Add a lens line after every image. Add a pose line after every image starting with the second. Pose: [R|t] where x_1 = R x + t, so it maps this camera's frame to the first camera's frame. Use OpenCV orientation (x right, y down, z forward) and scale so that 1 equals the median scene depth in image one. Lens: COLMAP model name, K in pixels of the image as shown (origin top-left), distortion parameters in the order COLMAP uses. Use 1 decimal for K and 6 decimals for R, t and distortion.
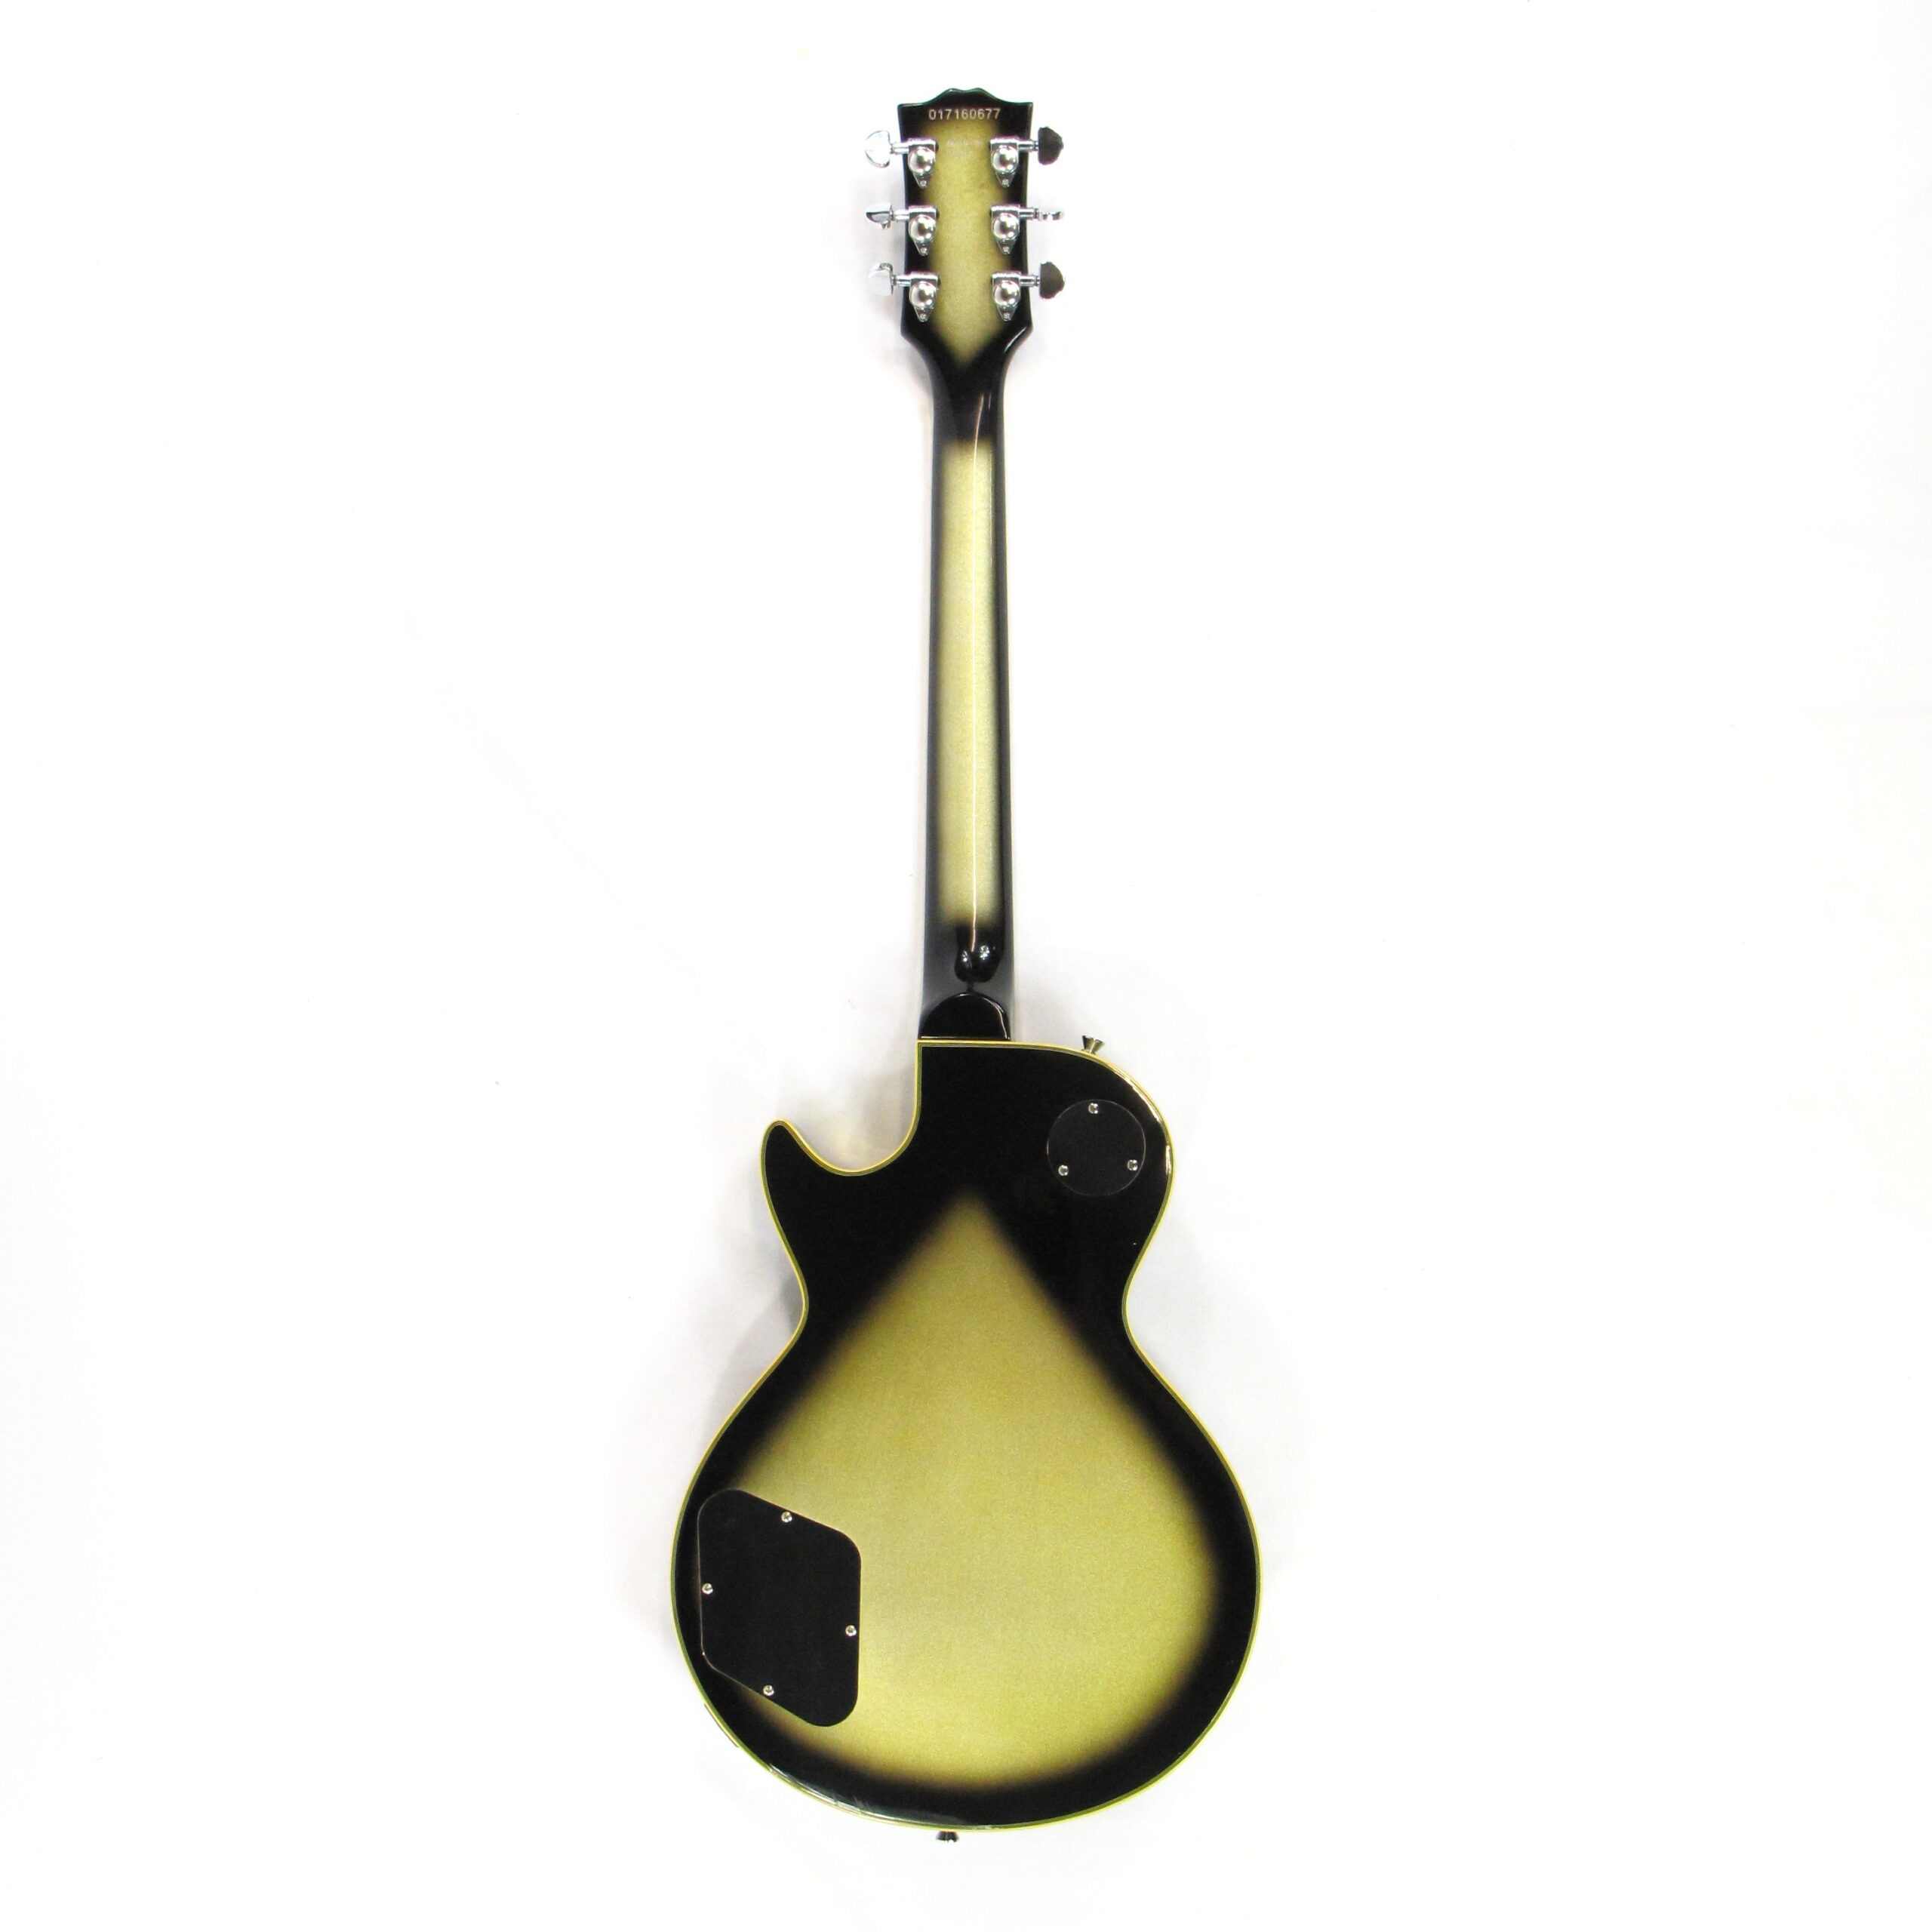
lens RADIAL K [[2658.1, 0, 961.9], [0, 2658.1, 952.1], [0, 0, 1]] dist [-0.081616, 0.000000]
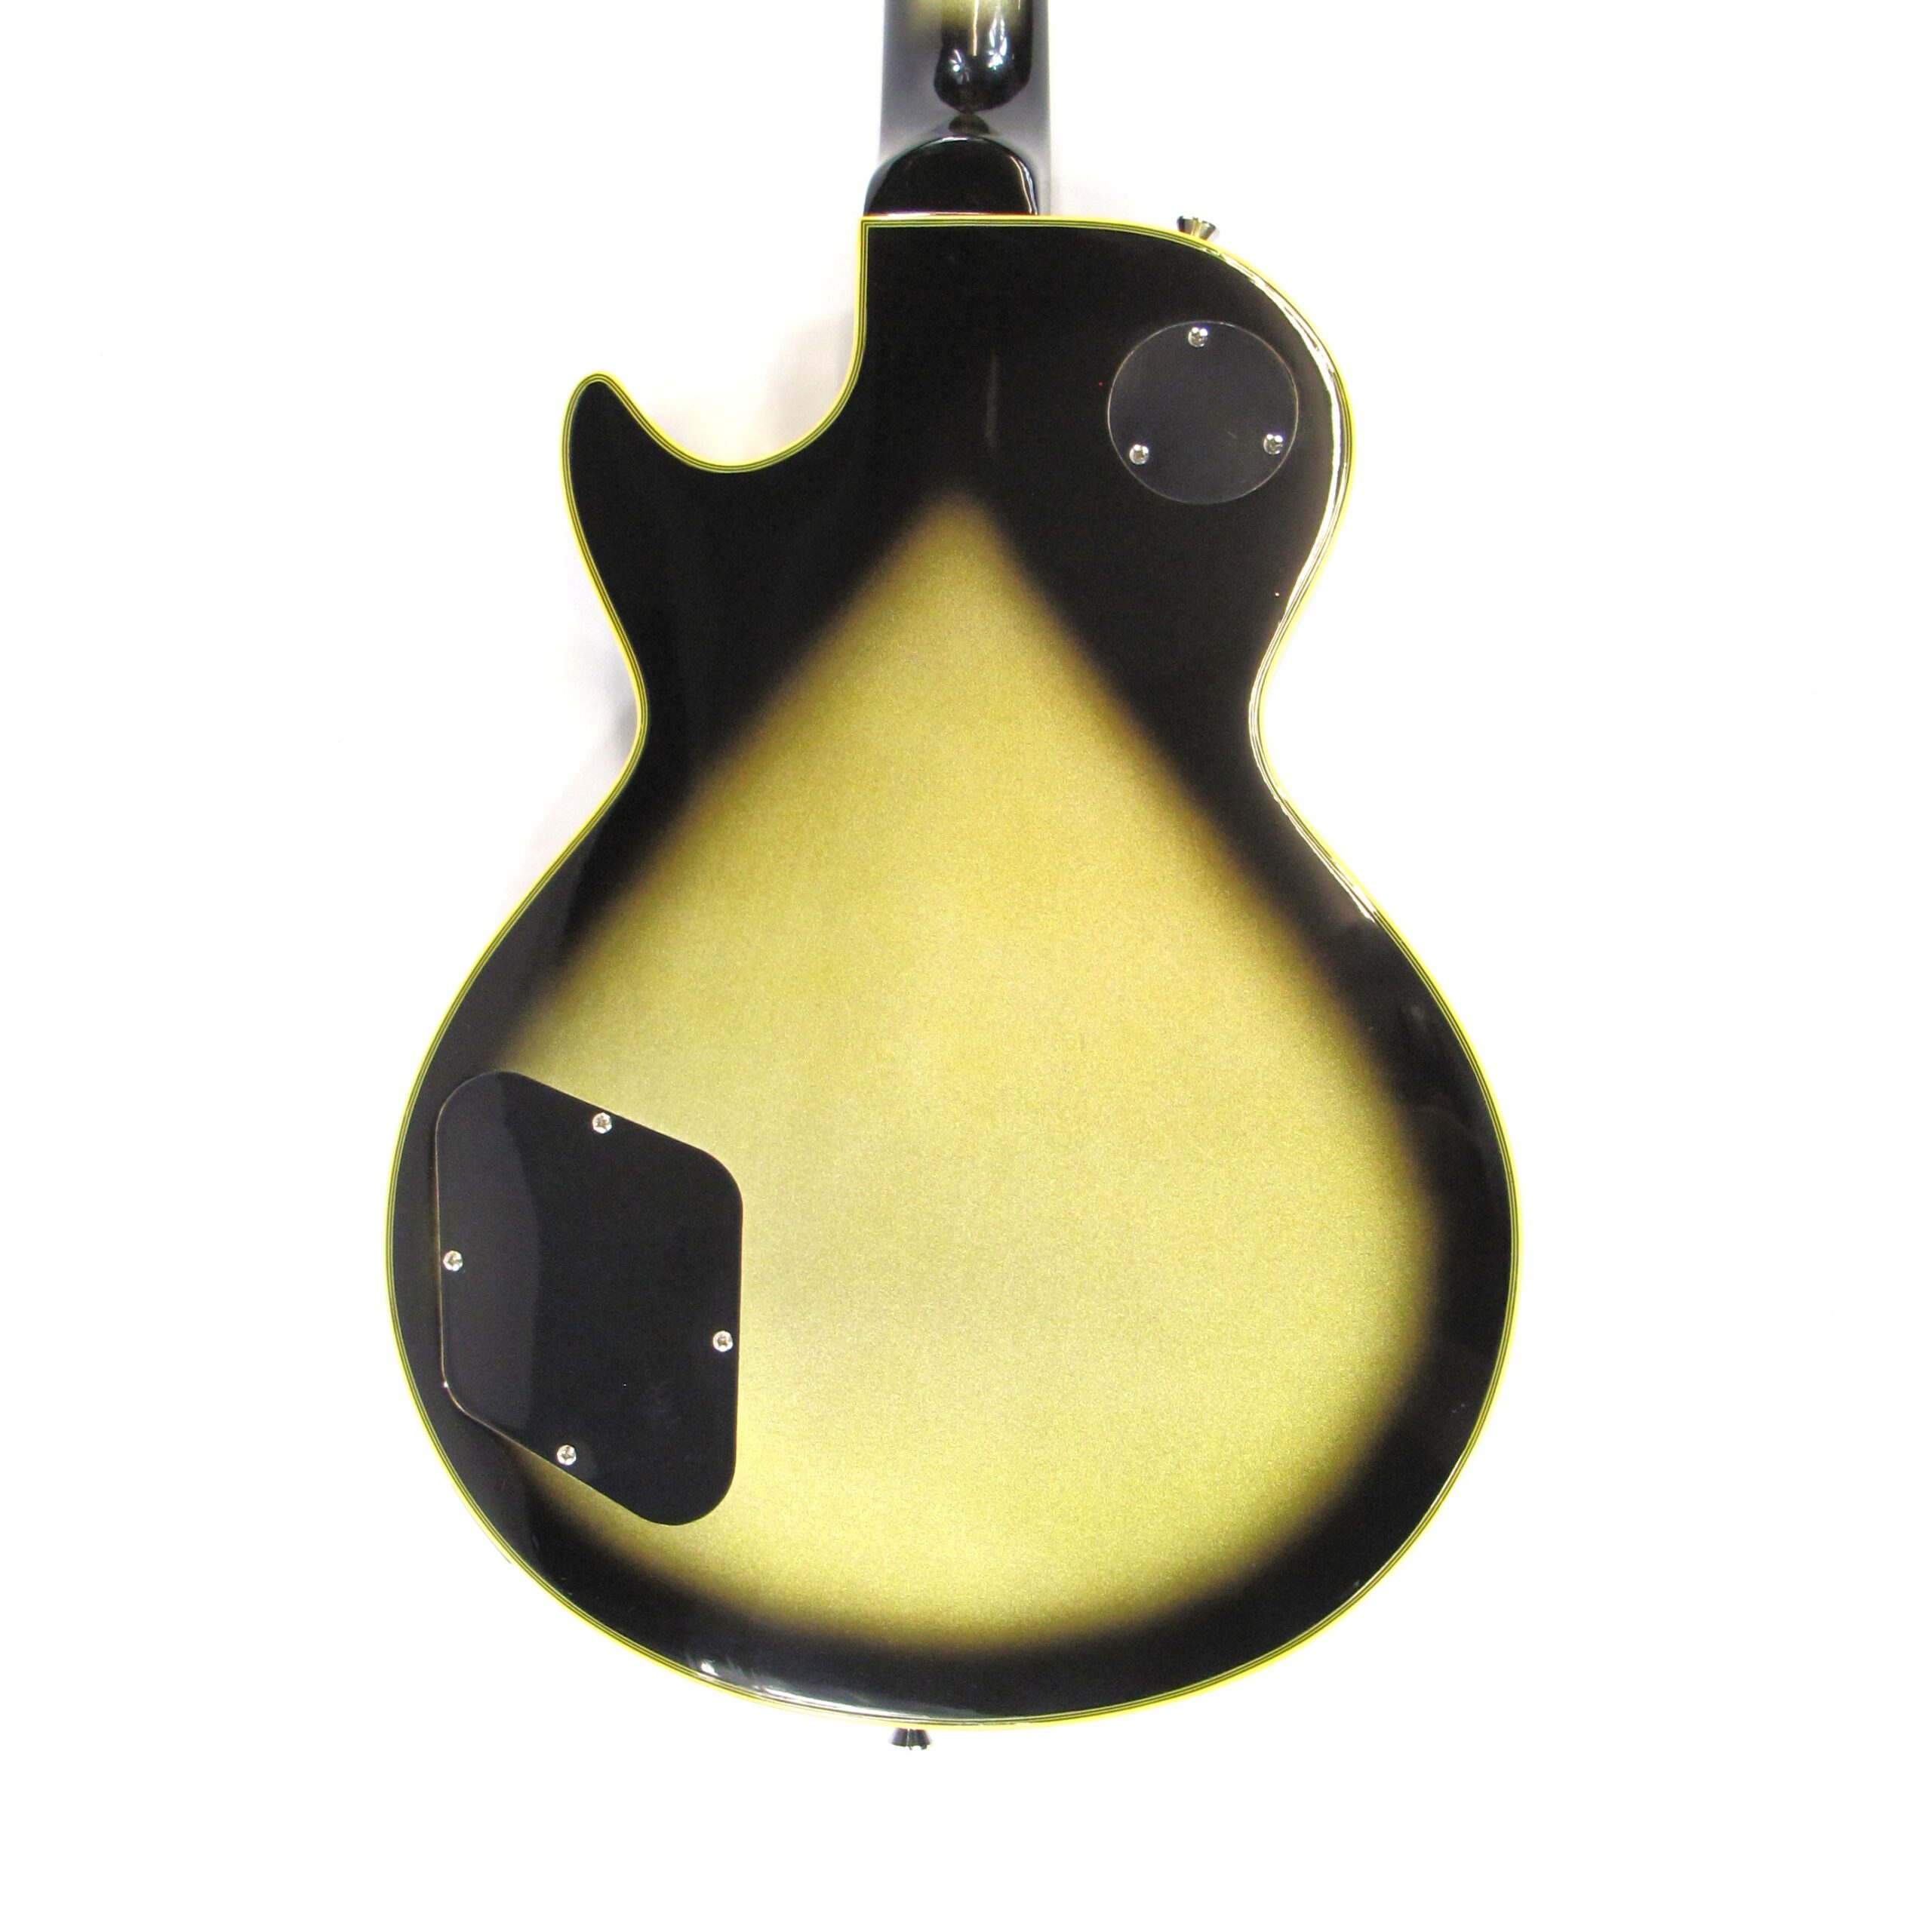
lens RADIAL K [[2658.1, 0, 979.5], [0, 2658.1, 962.6], [0, 0, 1]] dist [-0.081616, 0.000000]
pose [[0.999770, 0.007569, -0.020081, 0.018287], [-0.006793, 0.999237, 0.038450, 0.162920], [0.020356, -0.038305, 0.999059, 0.486442]]
